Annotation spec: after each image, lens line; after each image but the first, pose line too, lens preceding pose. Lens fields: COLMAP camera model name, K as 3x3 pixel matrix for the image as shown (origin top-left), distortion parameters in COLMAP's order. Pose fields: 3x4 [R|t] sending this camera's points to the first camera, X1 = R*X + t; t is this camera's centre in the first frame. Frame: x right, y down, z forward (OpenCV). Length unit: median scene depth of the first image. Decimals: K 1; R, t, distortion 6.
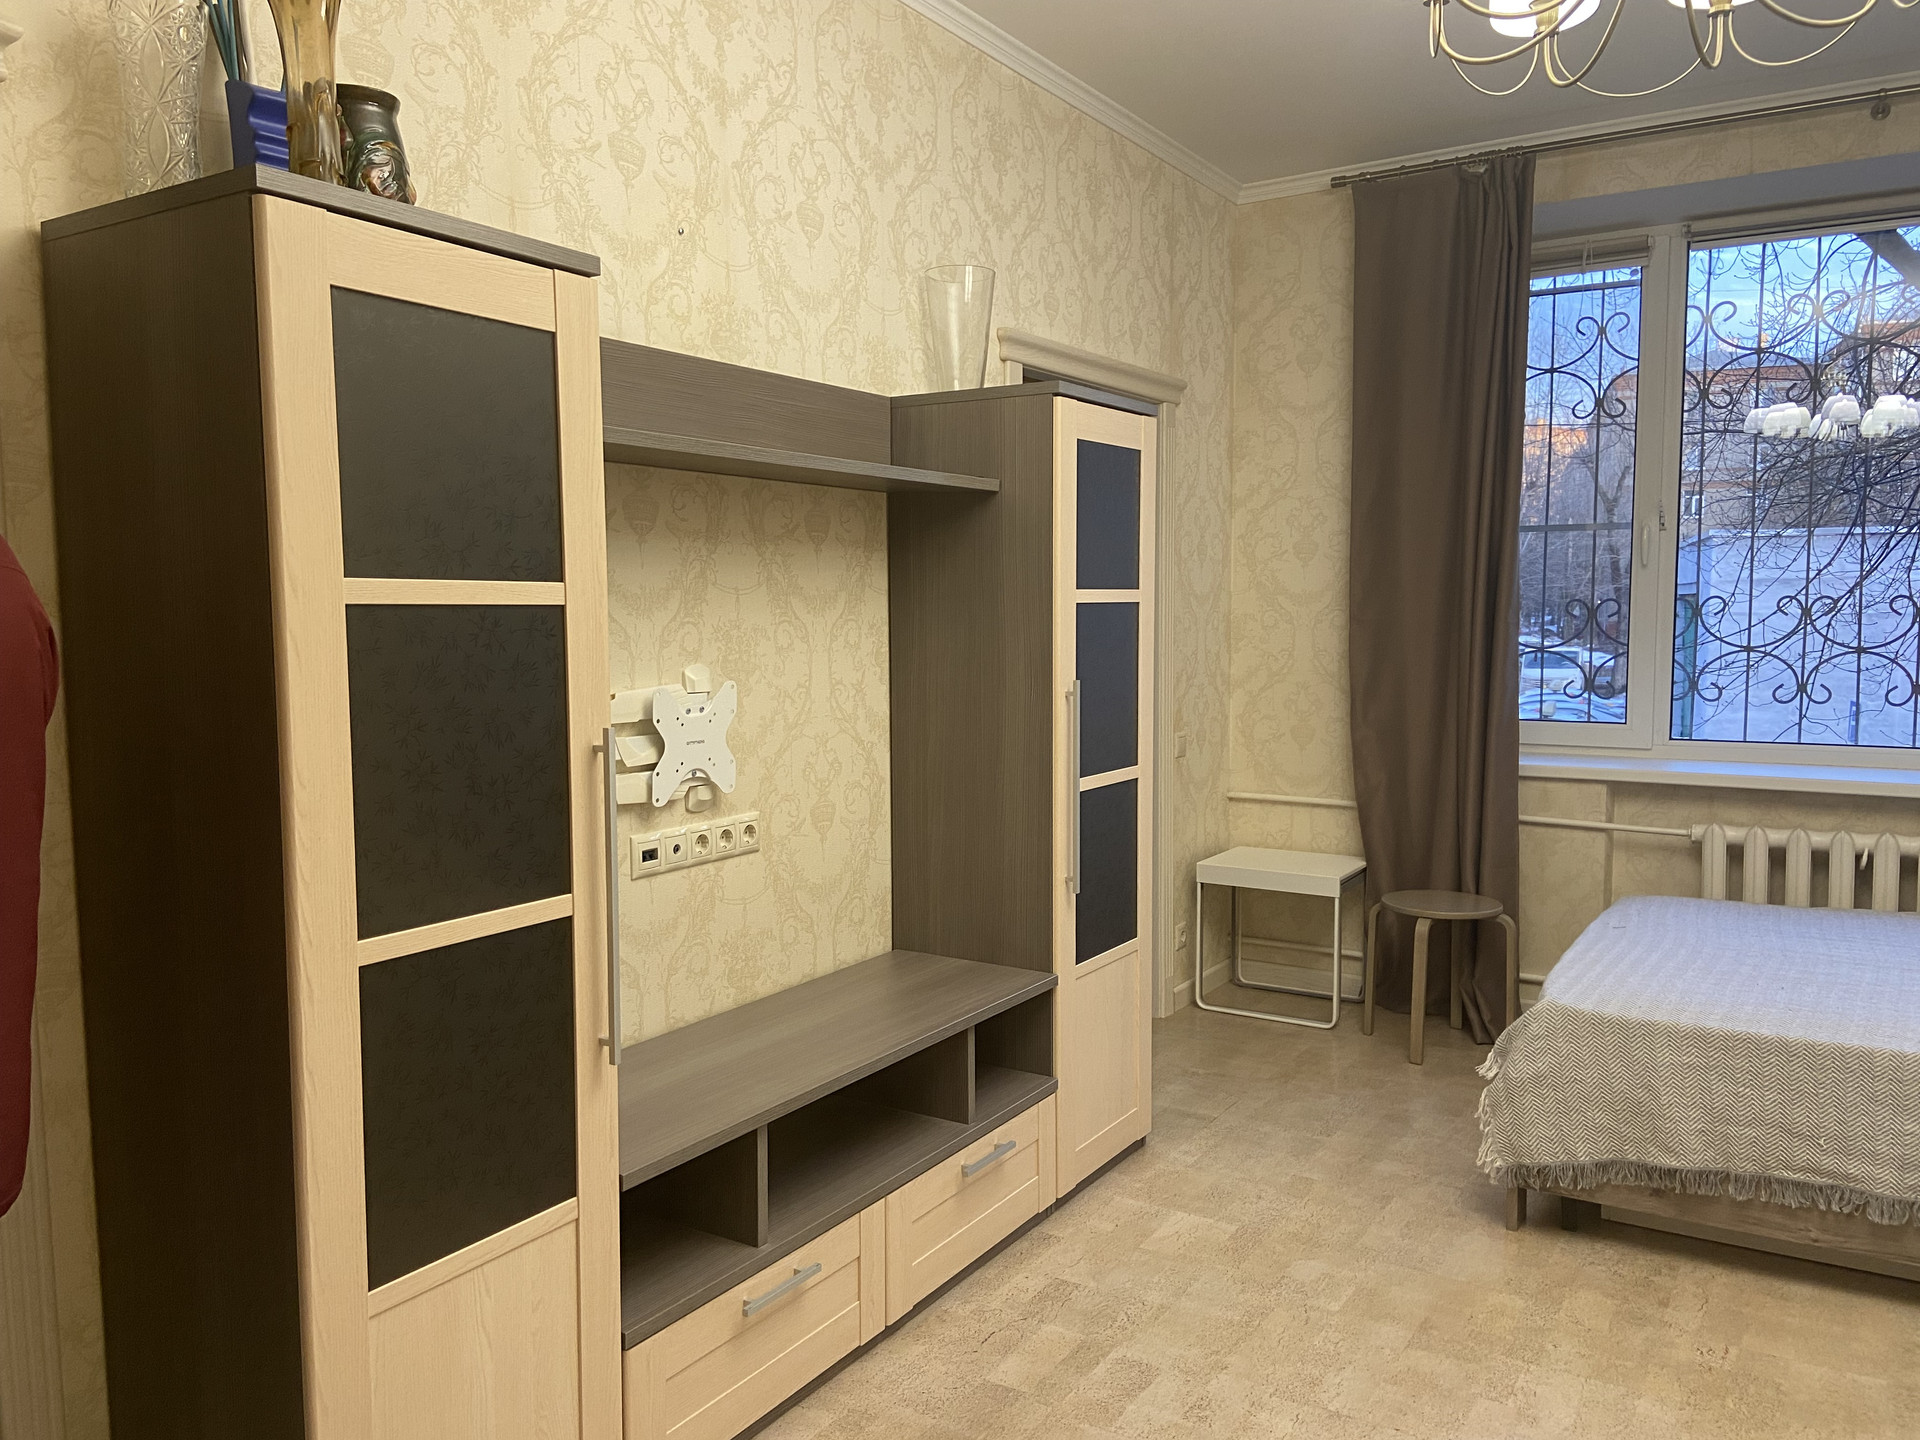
lens RADIAL K [[1471.0, 0, 960.7], [0, 1471.0, 732.5], [0, 0, 1]] dist [0.120099, -0.154878]
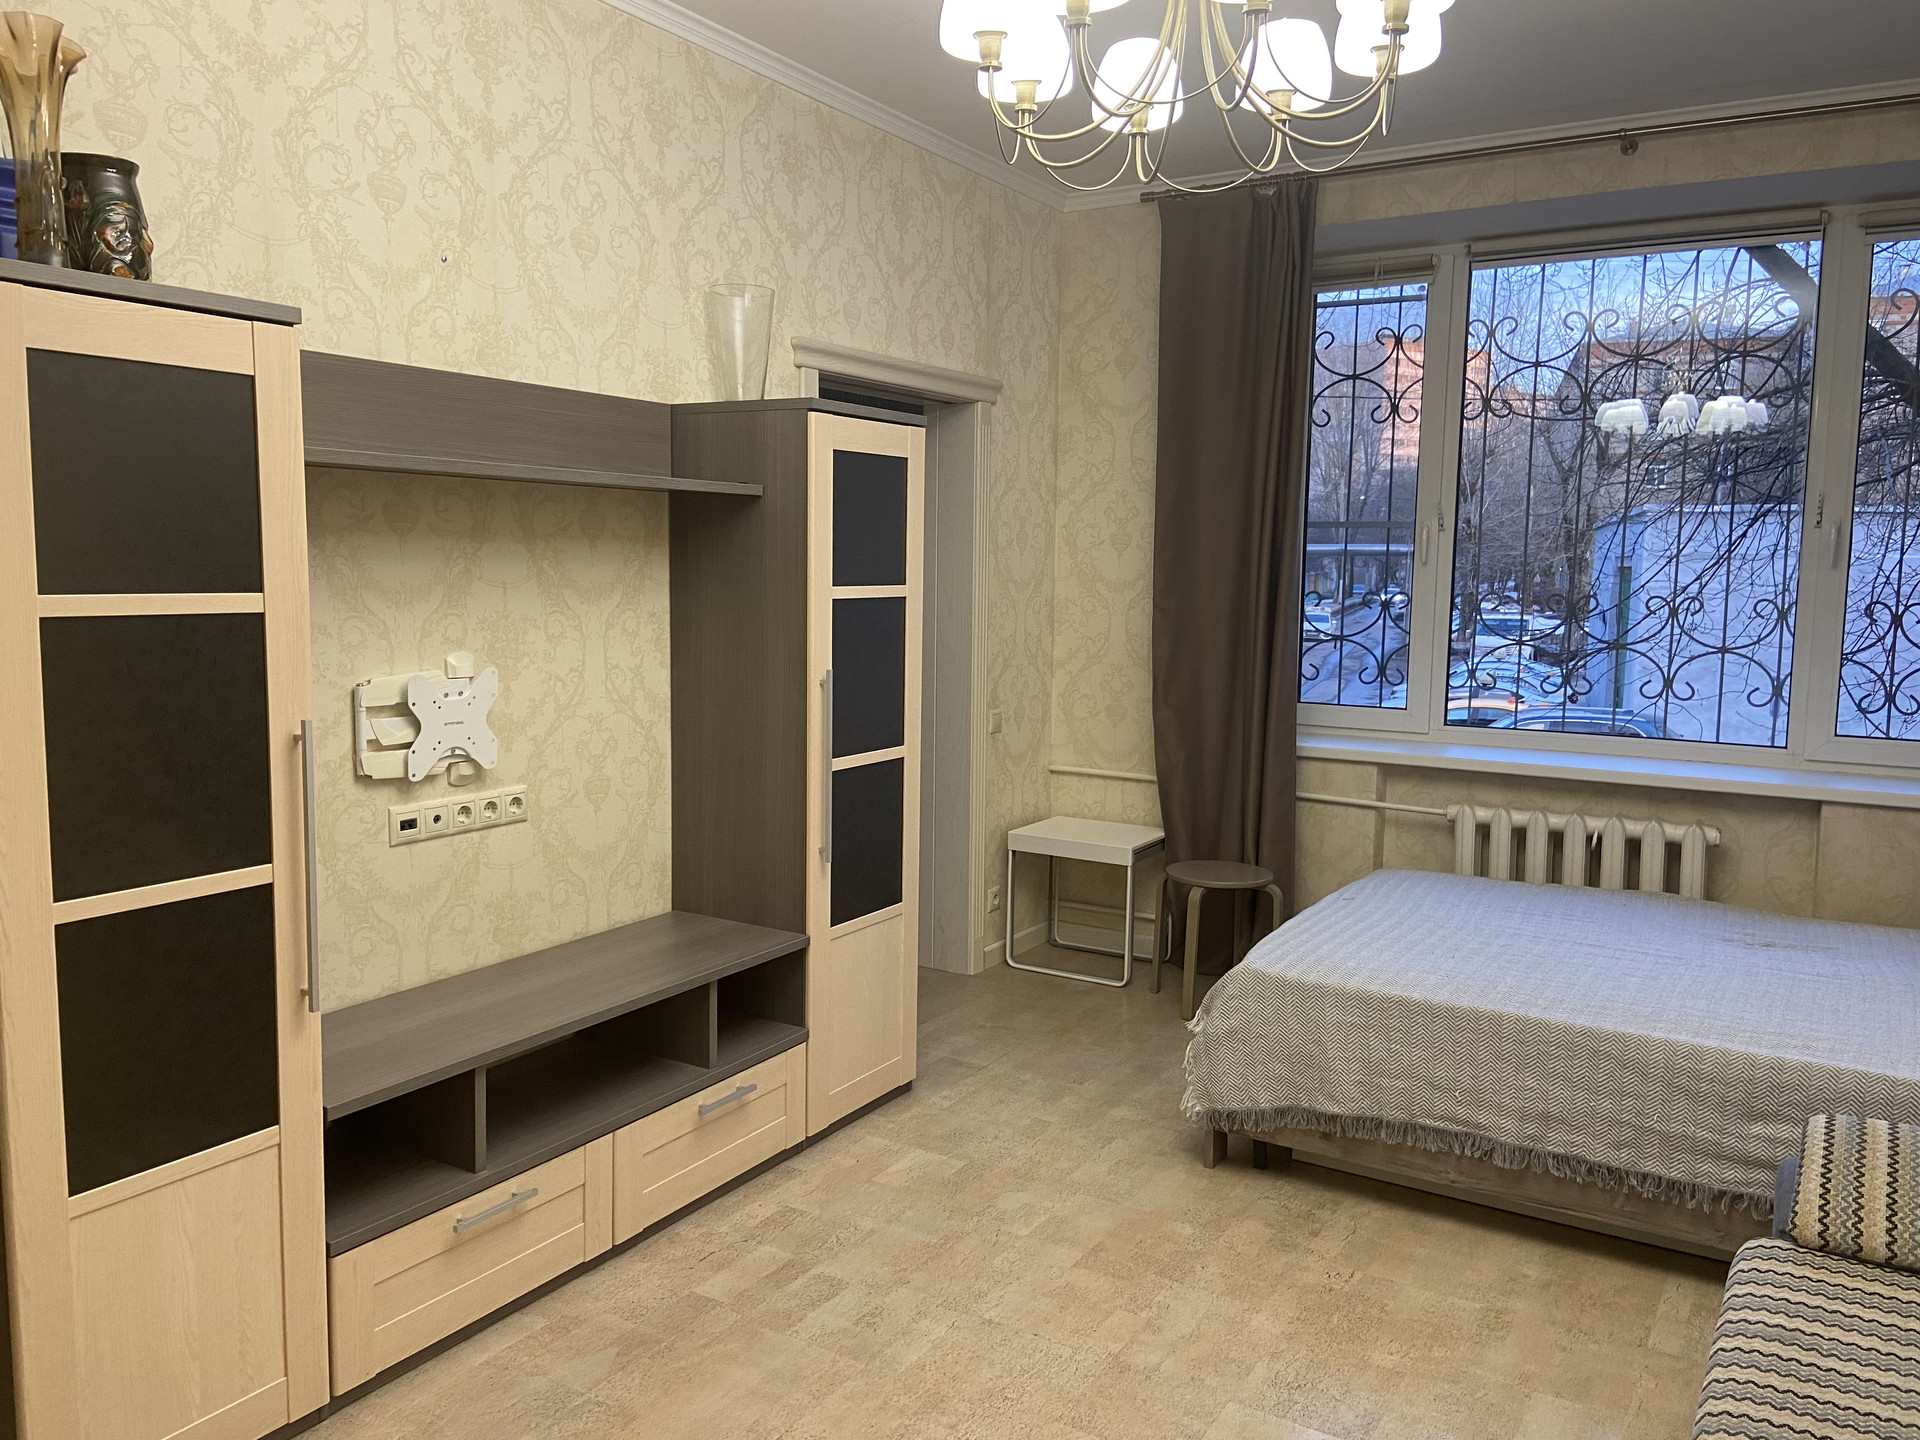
lens RADIAL K [[1477.8, 0, 960.0], [0, 1477.8, 720.0], [0, 0, 1]] dist [0.124230, -0.164301]
pose [[0.999773, 0.018714, 0.010139, 0.165706], [-0.018947, 0.999545, 0.023454, -0.025810], [-0.009696, -0.023641, 0.999674, -0.108015]]
